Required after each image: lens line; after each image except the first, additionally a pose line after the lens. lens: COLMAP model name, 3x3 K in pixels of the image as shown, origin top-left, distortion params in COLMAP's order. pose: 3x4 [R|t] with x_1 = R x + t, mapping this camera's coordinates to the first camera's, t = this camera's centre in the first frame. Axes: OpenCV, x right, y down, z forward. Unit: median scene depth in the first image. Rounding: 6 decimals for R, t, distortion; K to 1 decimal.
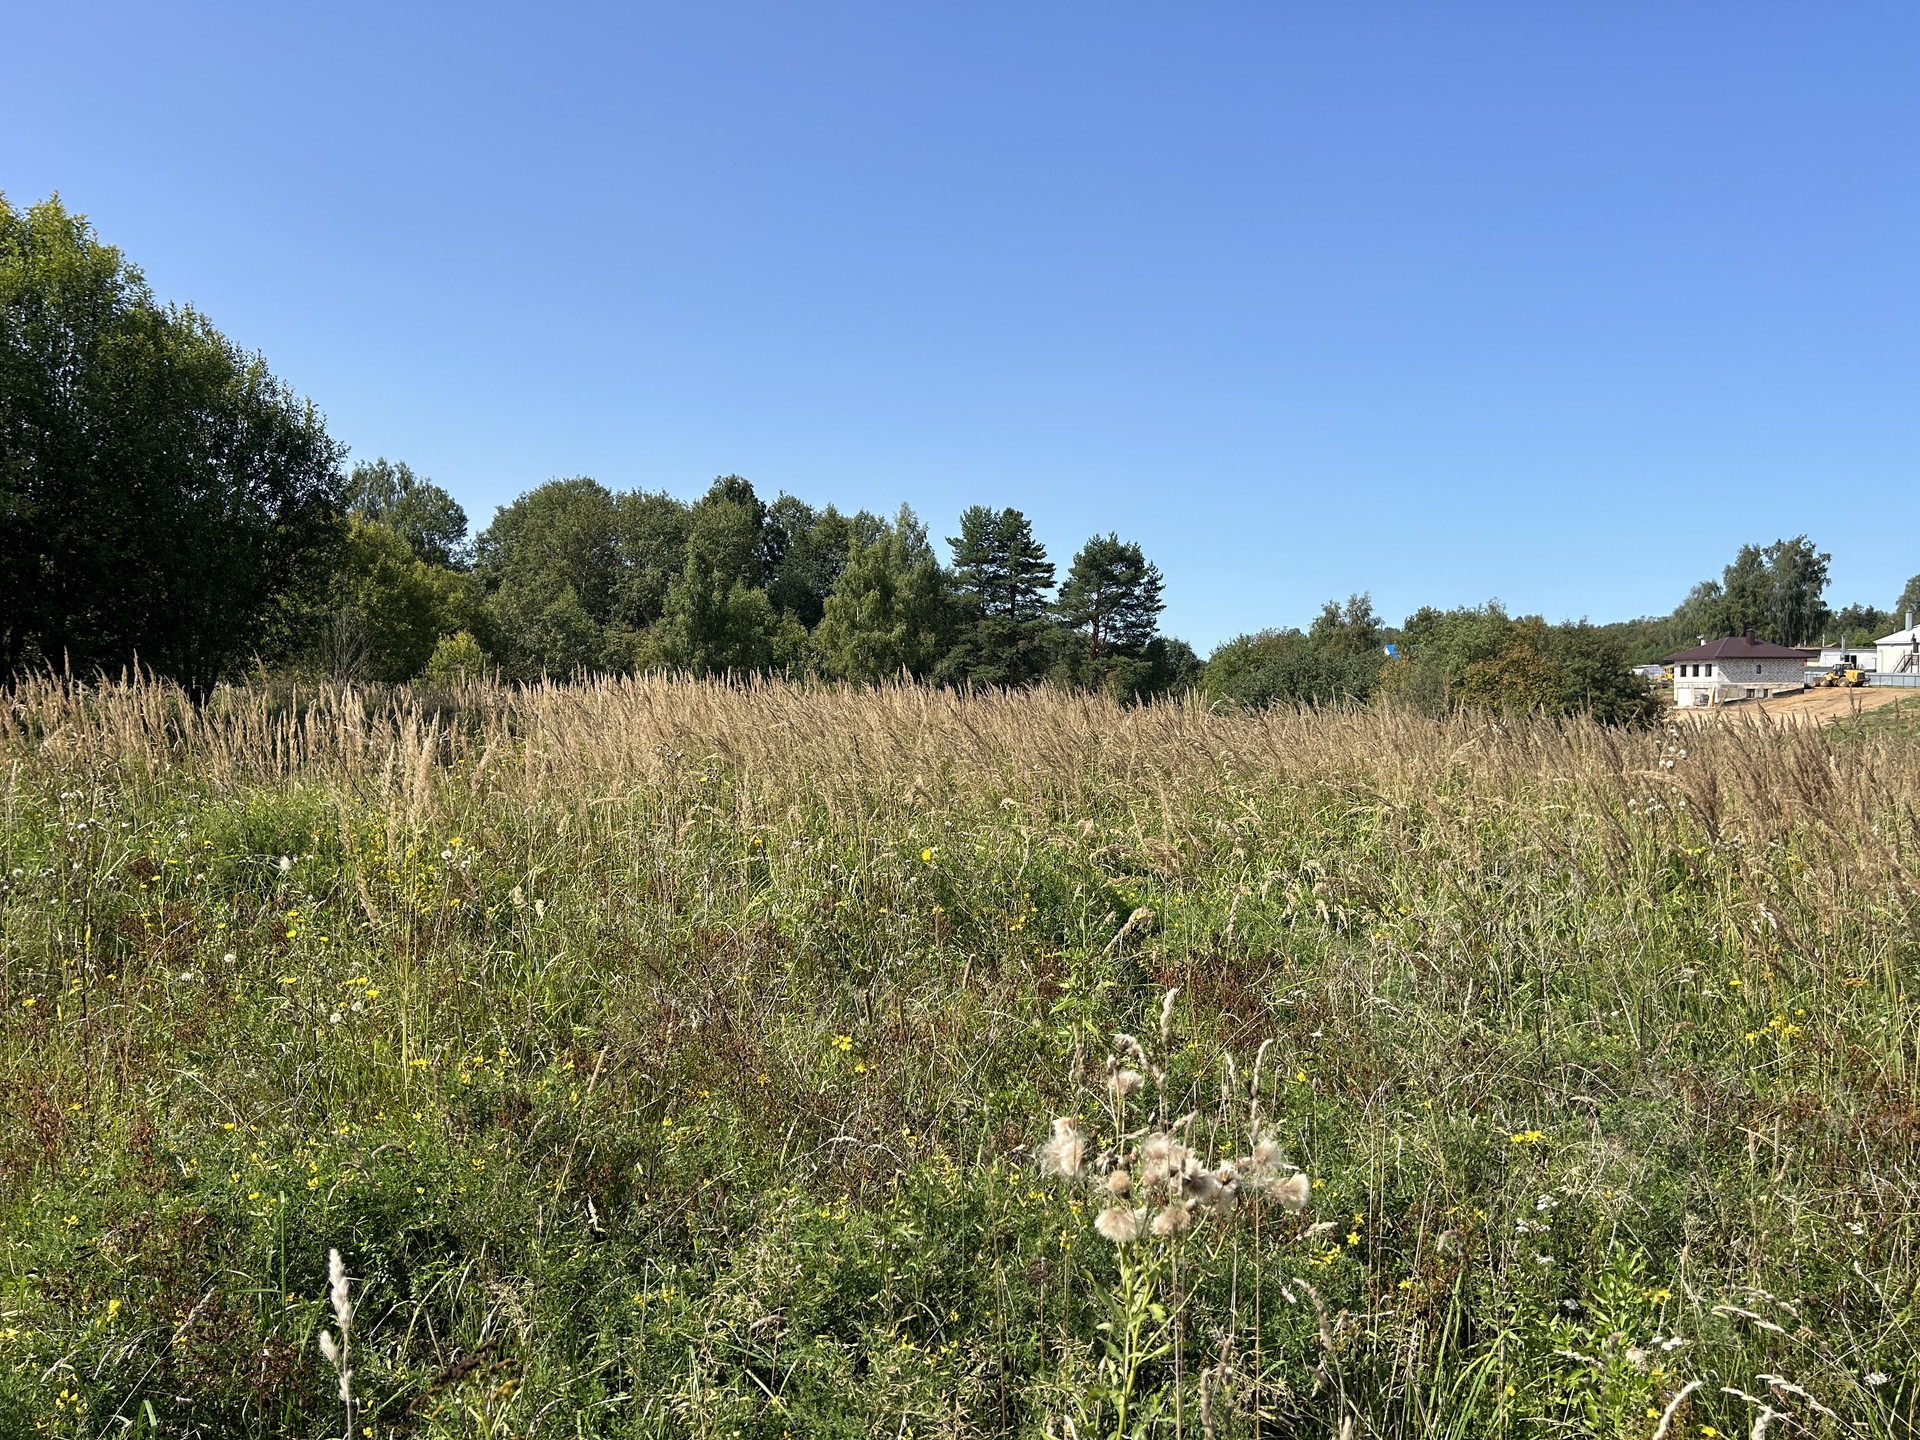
lens RADIAL K [[1434.9, 0, 962.0], [0, 1434.9, 742.5], [0, 0, 1]] dist [0.076753, -0.089837]
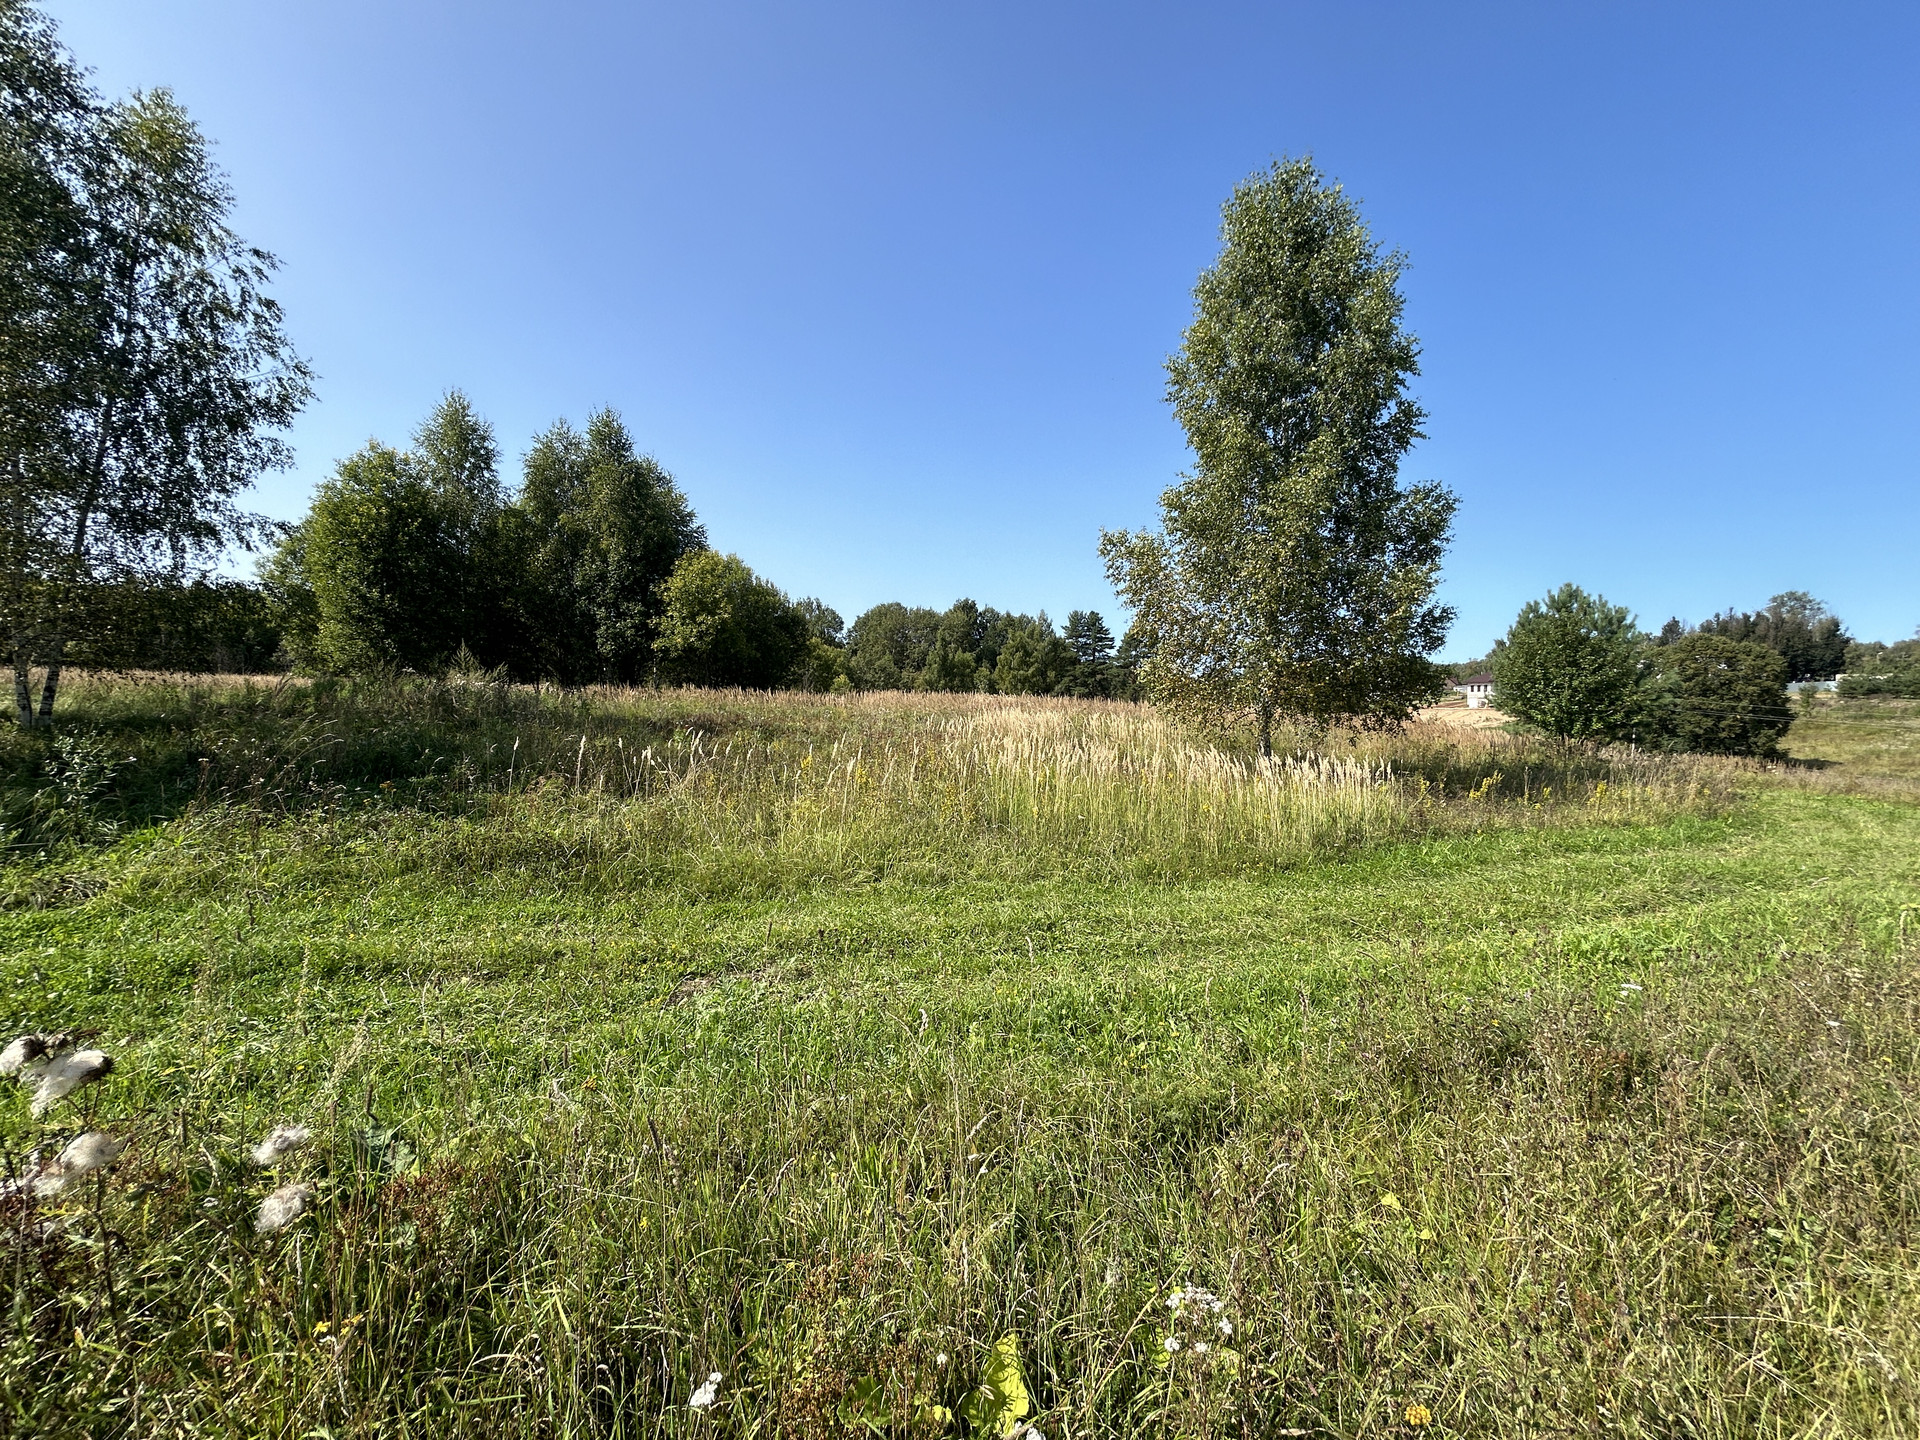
lens RADIAL K [[769.3, 0, 951.3], [0, 769.3, 724.1], [0, 0, 1]] dist [-0.004046, 0.001362]
pose [[0.982296, 0.004402, -0.187284, 0.041720], [-0.005416, 0.999973, -0.004903, 0.006737], [0.187258, 0.005831, 0.982293, -0.127476]]
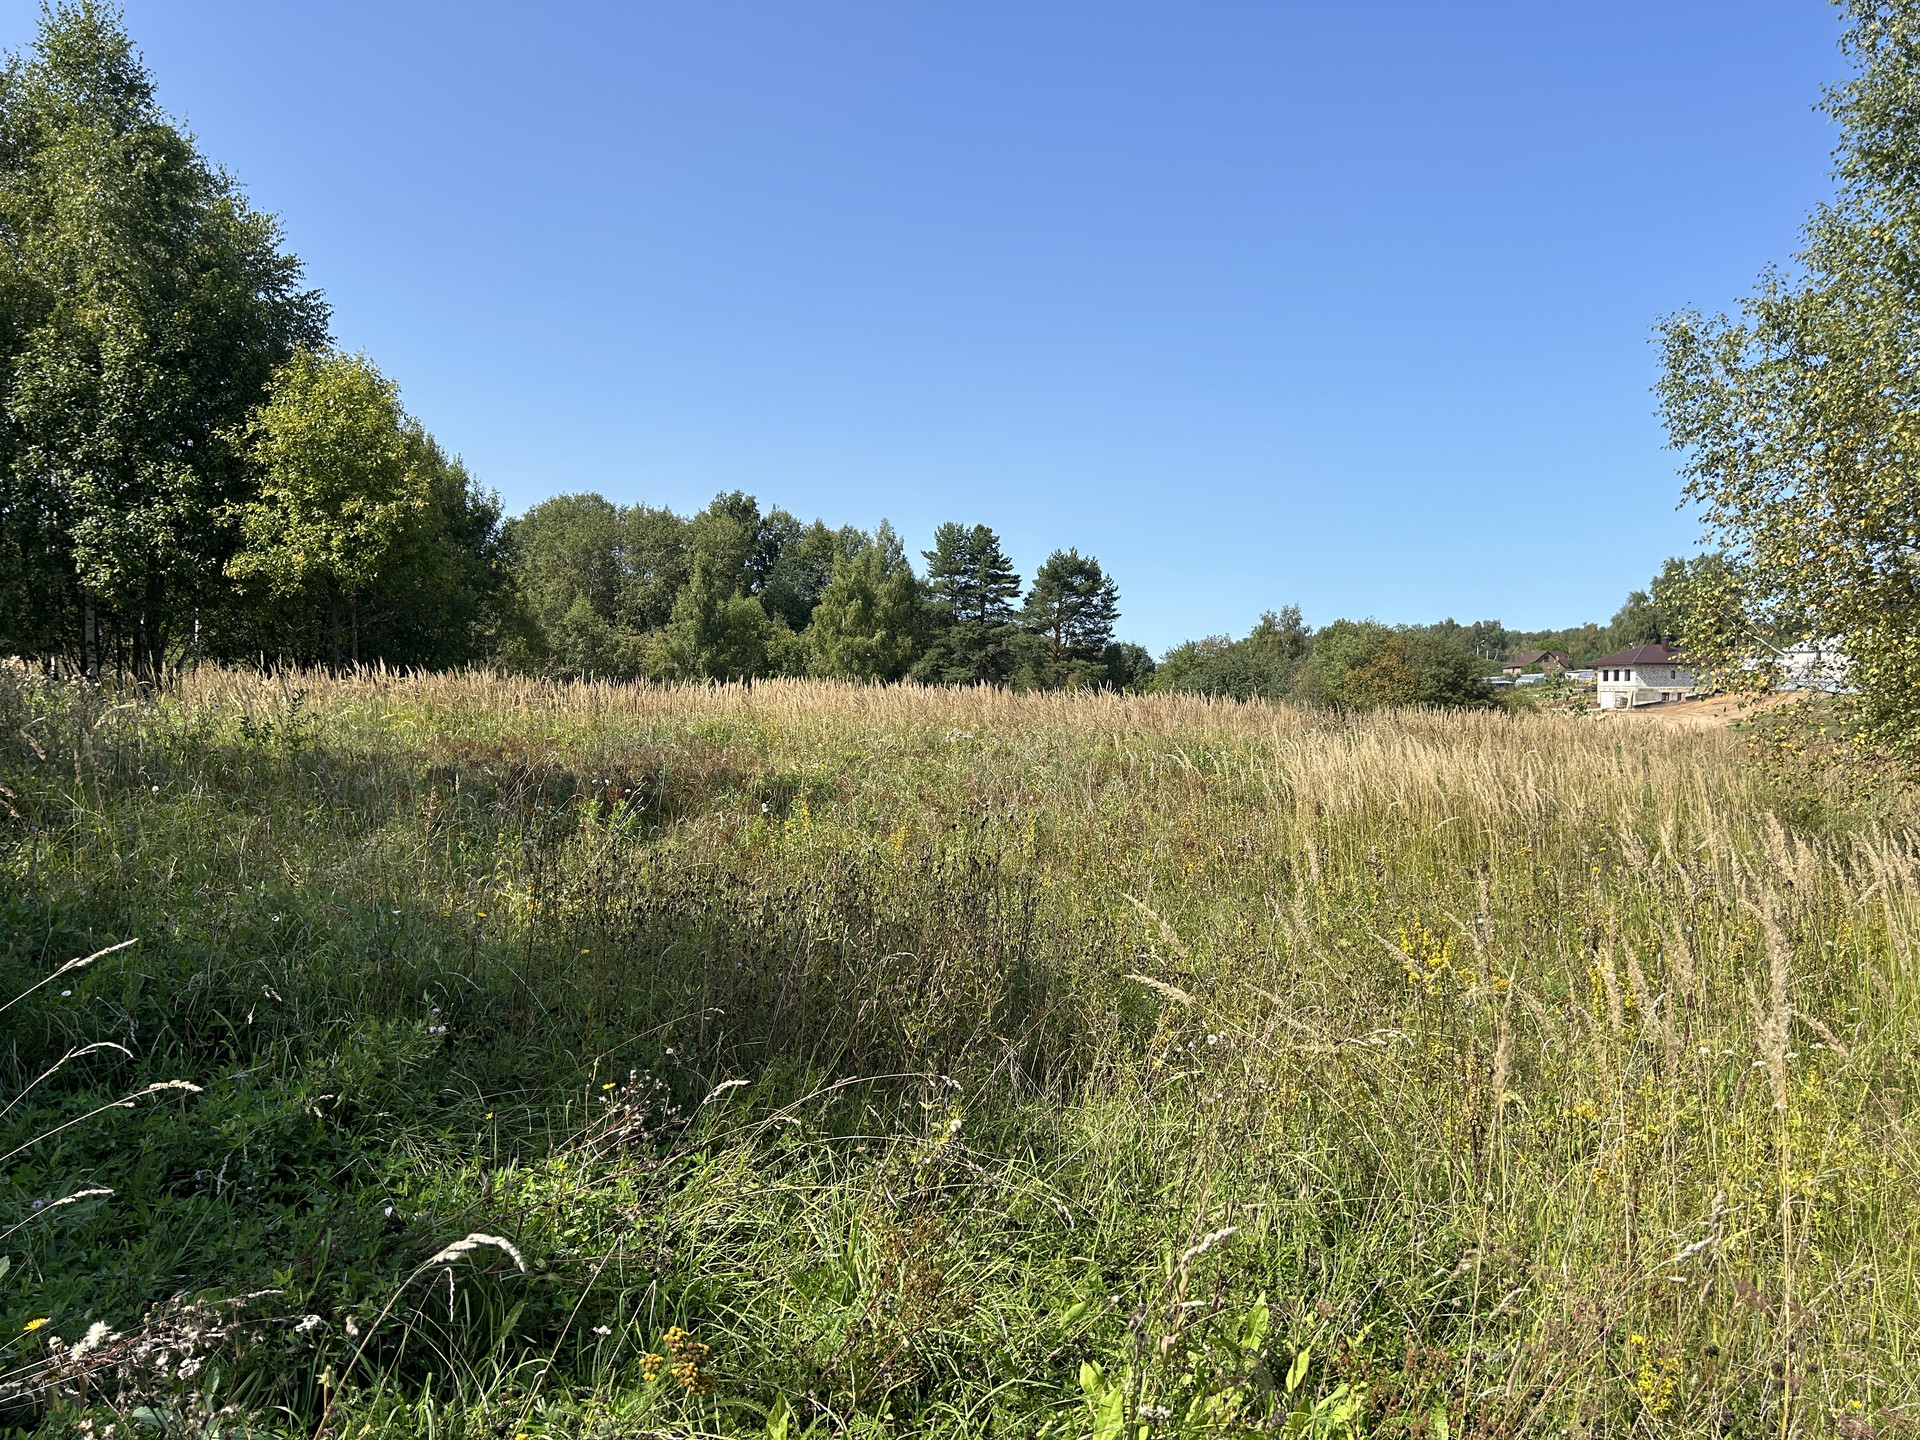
lens RADIAL K [[1434.9, 0, 960.0], [0, 1434.9, 744.0], [0, 0, 1]] dist [0.076753, -0.089837]
pose [[0.999848, 0.004666, 0.016772, 0.000207], [-0.004687, 0.999988, 0.001255, 0.003905], [-0.016766, -0.001333, 0.999859, -0.101782]]
